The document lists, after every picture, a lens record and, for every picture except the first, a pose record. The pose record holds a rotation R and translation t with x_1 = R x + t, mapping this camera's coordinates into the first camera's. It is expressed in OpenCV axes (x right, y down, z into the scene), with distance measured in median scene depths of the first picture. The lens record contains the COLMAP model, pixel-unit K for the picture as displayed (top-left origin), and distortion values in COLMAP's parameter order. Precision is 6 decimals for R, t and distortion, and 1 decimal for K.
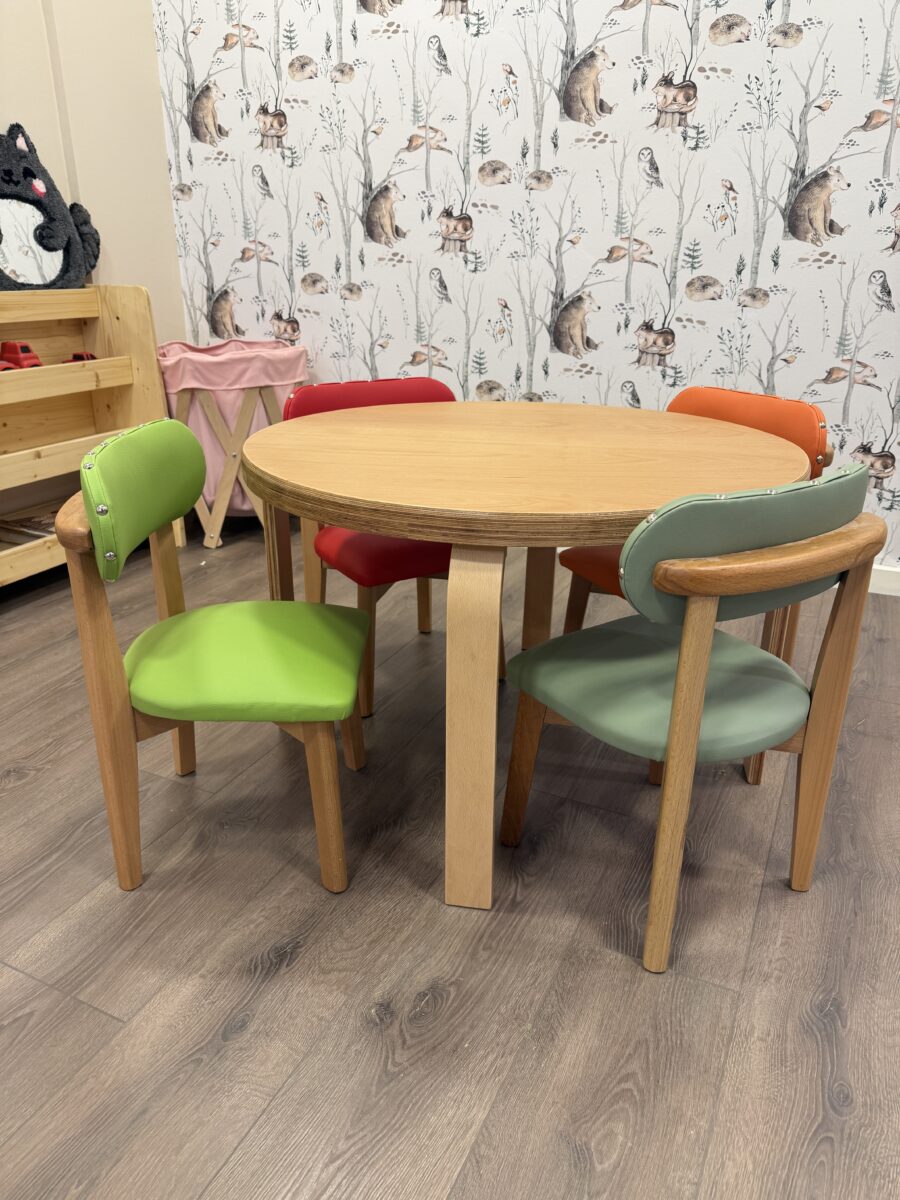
lens RADIAL K [[863.0, 0, 454.5], [0, 863.0, 595.5], [0, 0, 1]] dist [-0.000458, -0.011407]
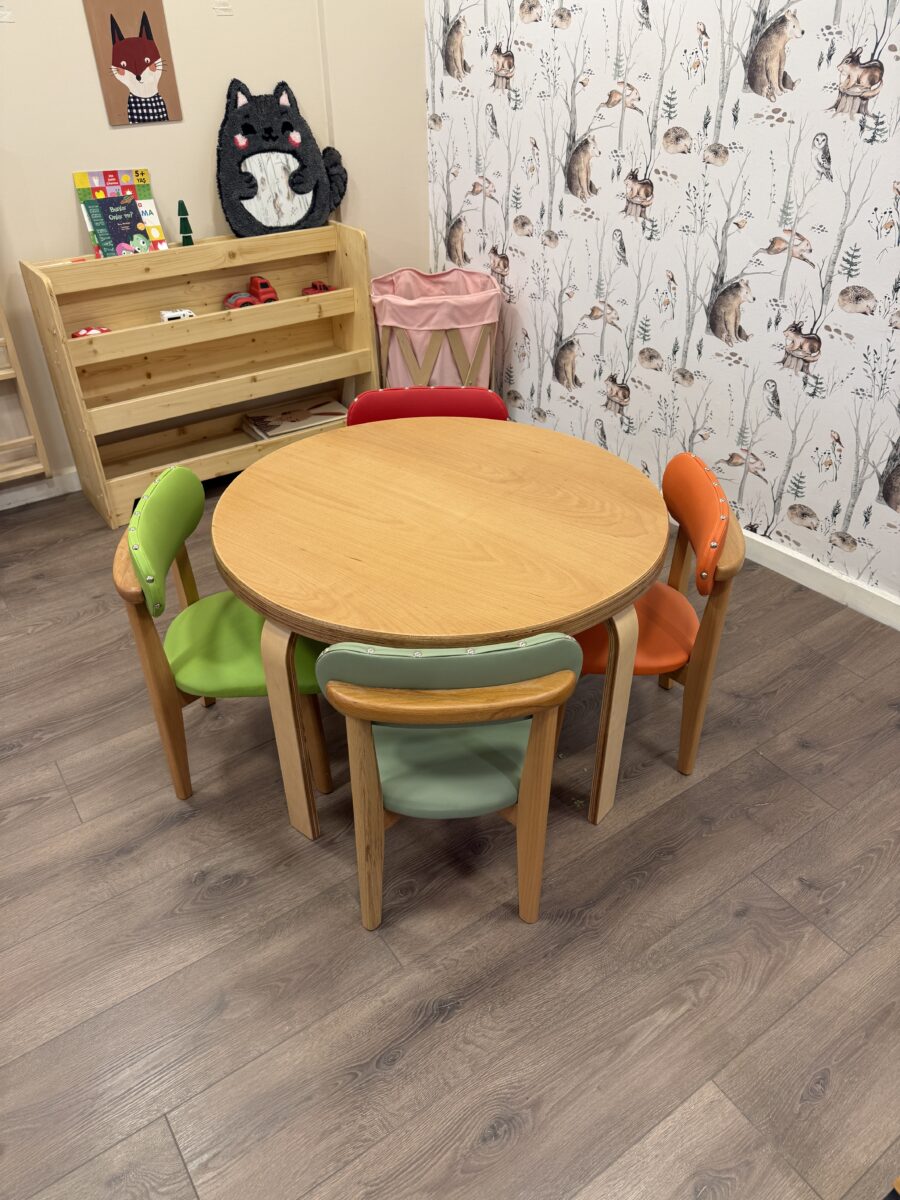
lens RADIAL K [[863.0, 0, 447.6], [0, 863.0, 603.5], [0, 0, 1]] dist [-0.000458, -0.011407]
pose [[0.866226, 0.269483, -0.420752, 0.368281], [-0.164693, 0.949021, 0.268765, -0.217226], [0.471730, -0.163517, 0.866449, -0.035654]]
